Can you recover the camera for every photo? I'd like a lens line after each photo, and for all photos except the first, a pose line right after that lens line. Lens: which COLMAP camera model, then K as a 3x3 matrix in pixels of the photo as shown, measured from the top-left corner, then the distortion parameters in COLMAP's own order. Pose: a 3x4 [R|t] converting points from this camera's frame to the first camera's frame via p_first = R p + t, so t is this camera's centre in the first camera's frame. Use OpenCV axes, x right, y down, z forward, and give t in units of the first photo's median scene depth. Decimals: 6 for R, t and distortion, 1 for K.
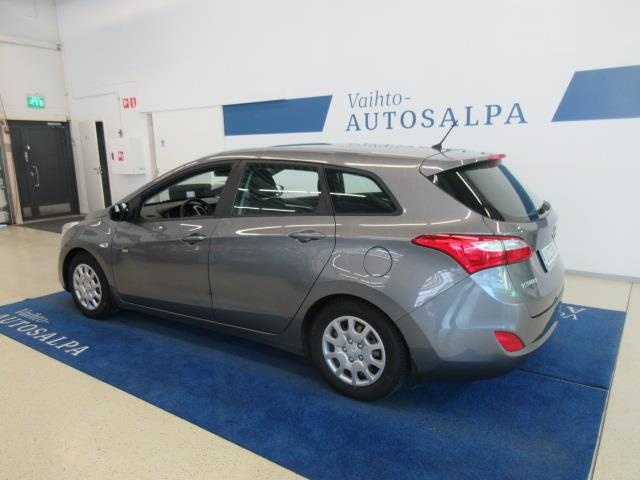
lens RADIAL K [[473.2, 0, 323.4], [0, 473.2, 239.1], [0, 0, 1]] dist [0.013261, 0.001902]
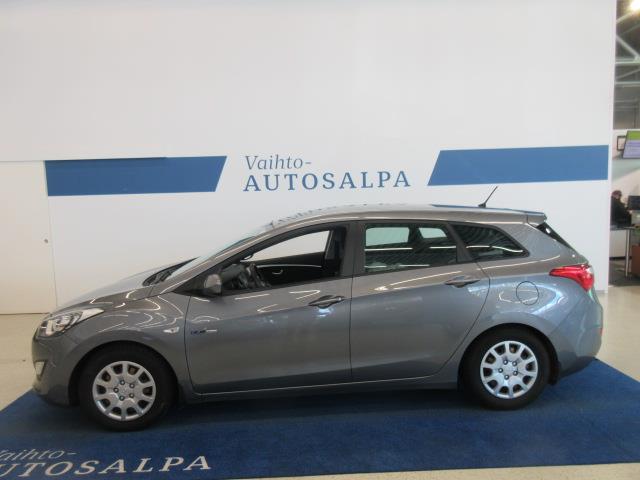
lens RADIAL K [[473.7, 0, 321.1], [0, 473.7, 241.6], [0, 0, 1]] dist [0.010339, -0.004593]
pose [[0.804842, -0.059342, 0.590514, -0.486244], [0.126038, 0.989383, -0.072359, -0.030701], [-0.579951, 0.132665, 0.803777, 0.116129]]
